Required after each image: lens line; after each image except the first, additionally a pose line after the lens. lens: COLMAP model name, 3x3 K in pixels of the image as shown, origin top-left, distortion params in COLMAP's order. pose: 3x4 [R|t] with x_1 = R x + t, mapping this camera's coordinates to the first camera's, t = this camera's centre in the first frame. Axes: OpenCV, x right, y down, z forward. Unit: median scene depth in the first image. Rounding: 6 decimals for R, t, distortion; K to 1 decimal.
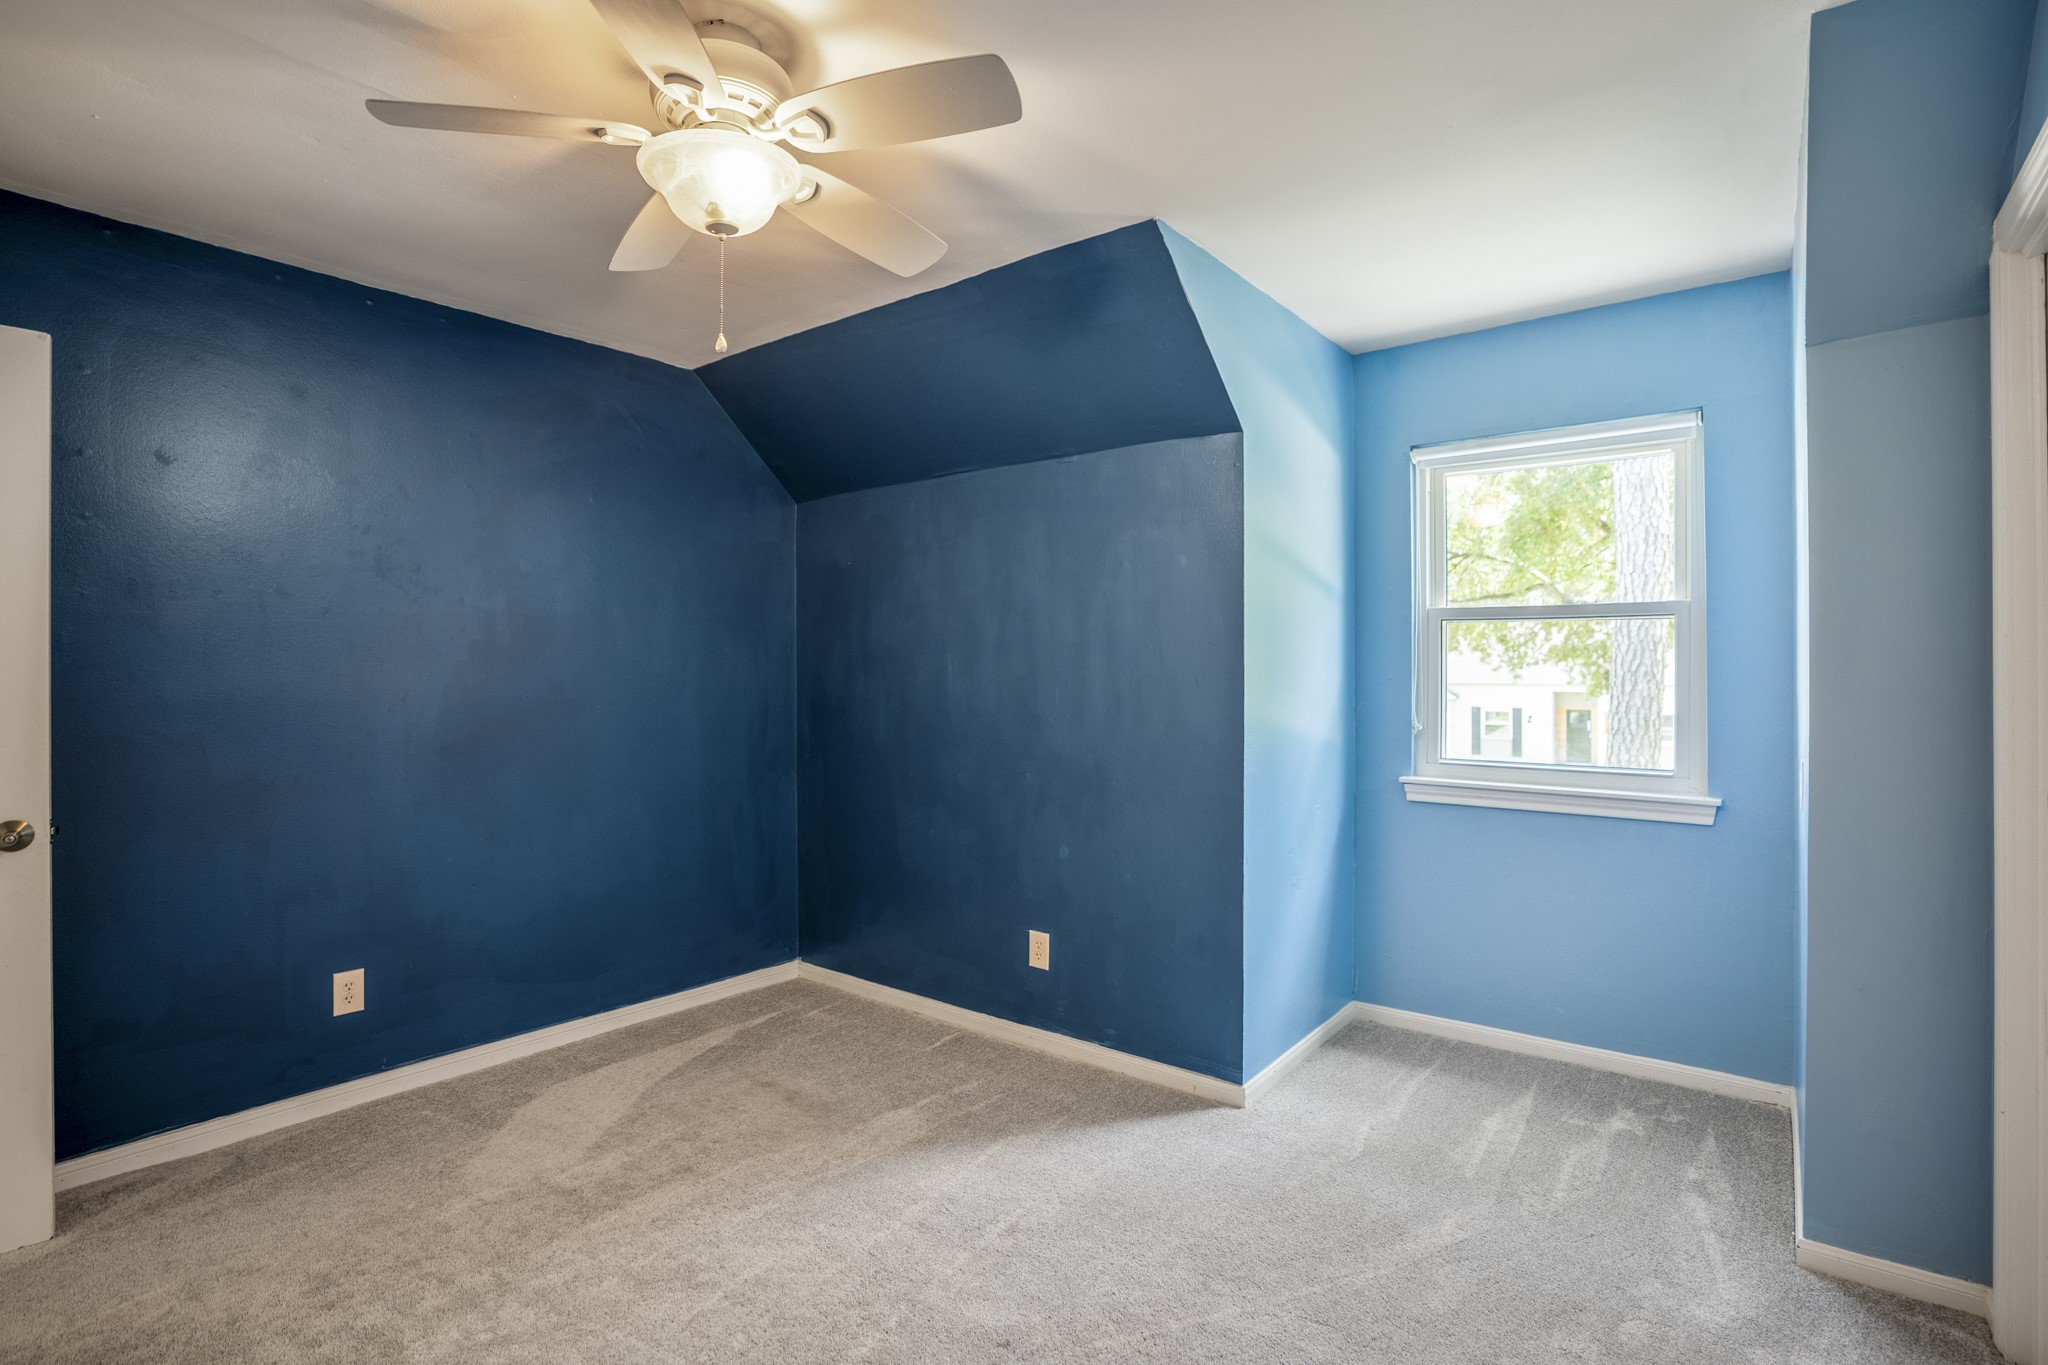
lens RADIAL K [[972.8, 0, 1018.0], [0, 972.8, 663.6], [0, 0, 1]] dist [-0.071640, 0.021452]
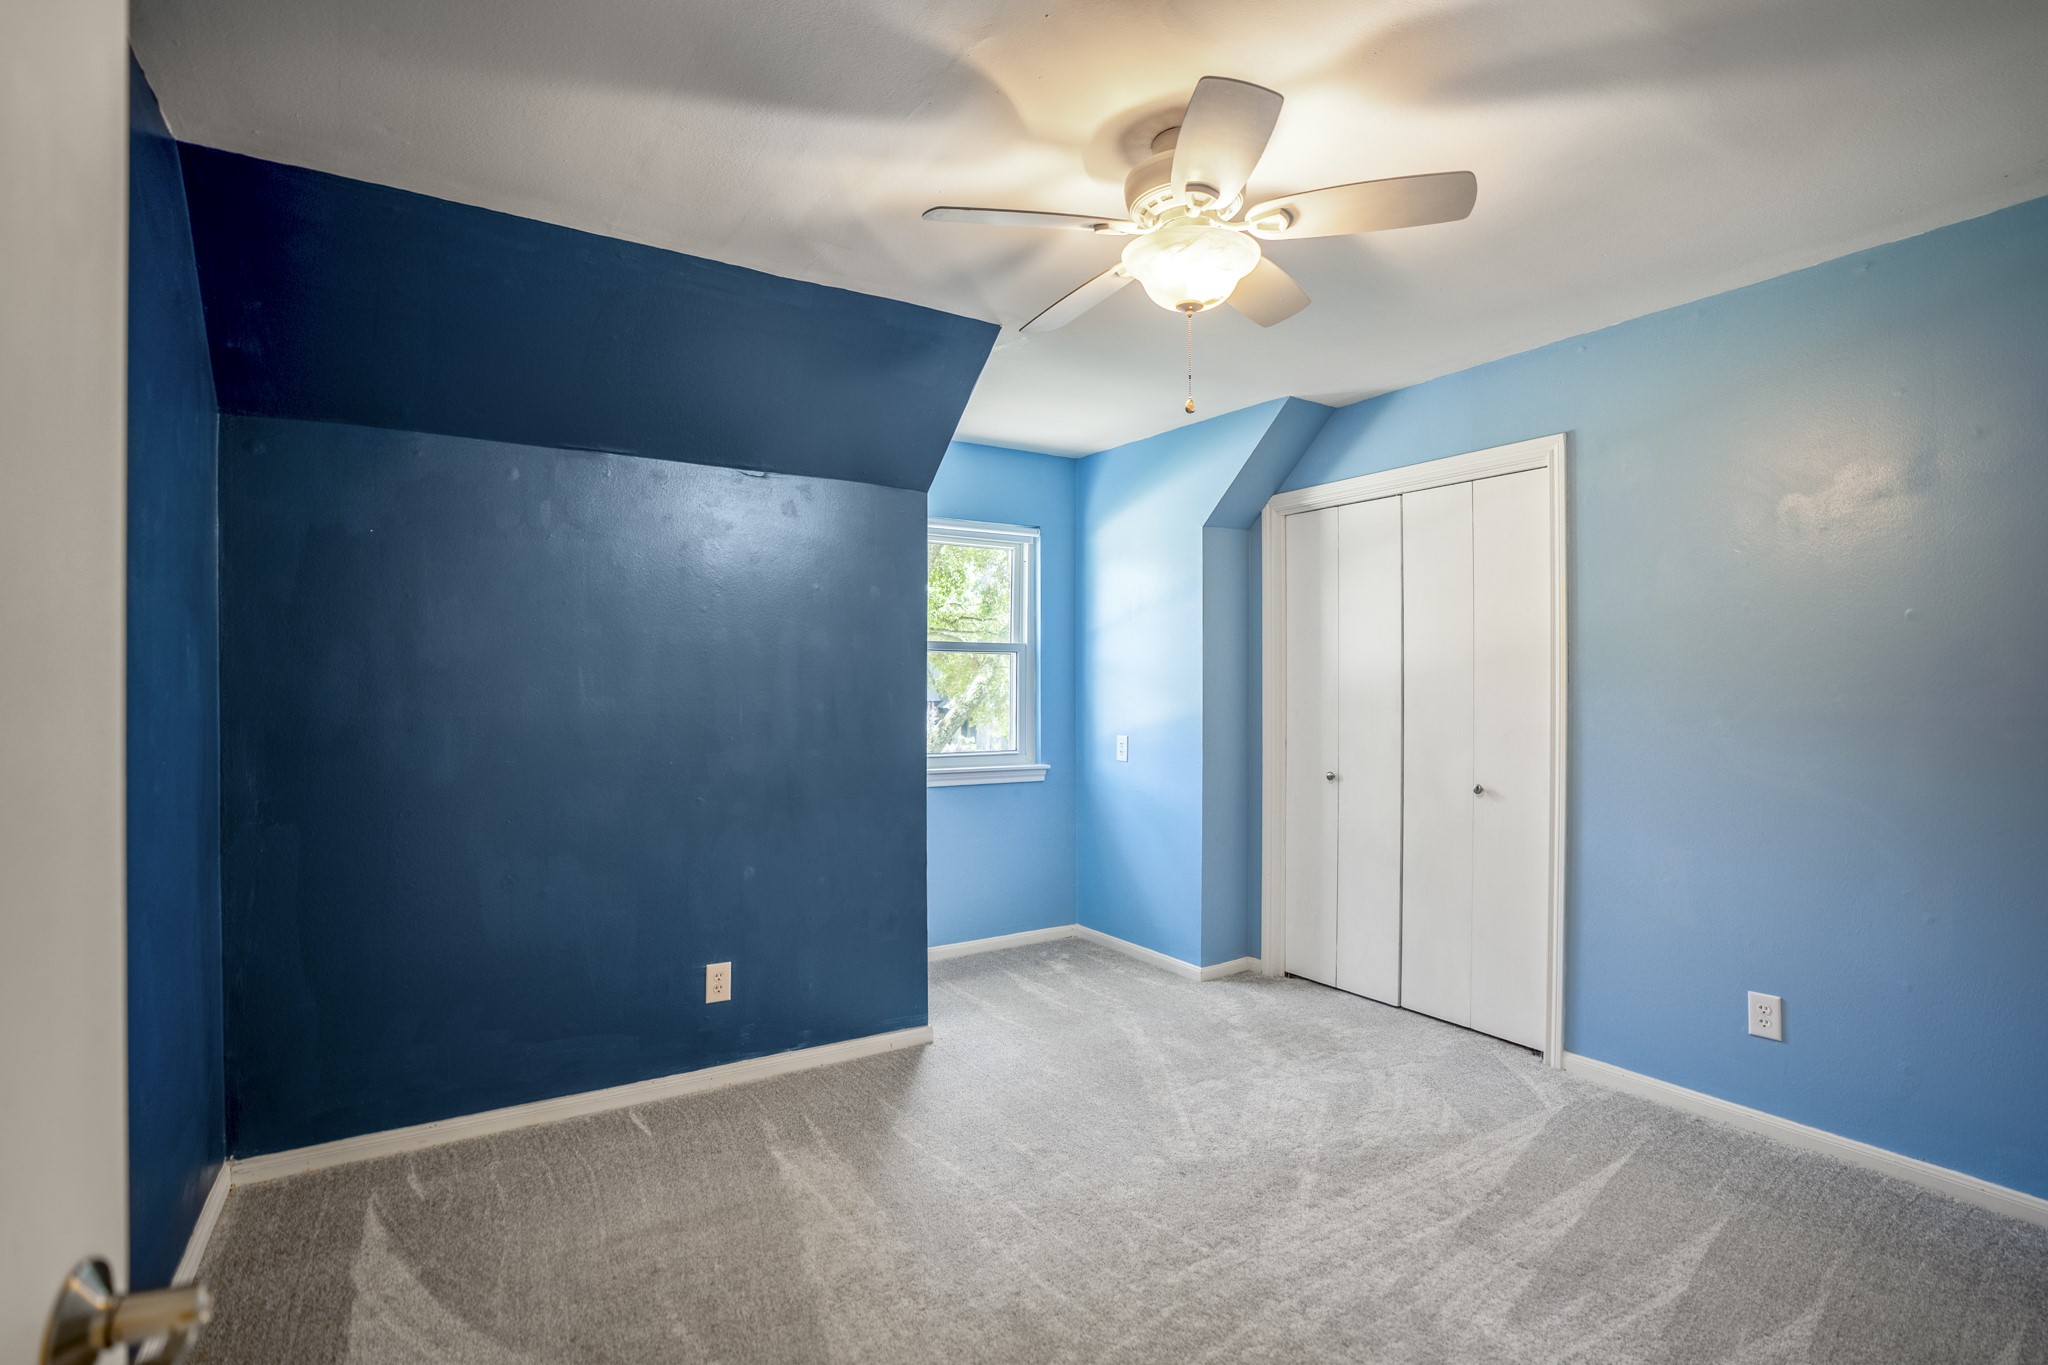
lens RADIAL K [[977.9, 0, 1014.5], [0, 977.9, 689.9], [0, 0, 1]] dist [-0.046718, 0.000078]
pose [[0.323216, -0.002126, 0.946323, -0.871866], [-0.007459, 0.999961, 0.004794, 0.003428], [-0.946296, -0.008608, 0.323187, 0.471605]]
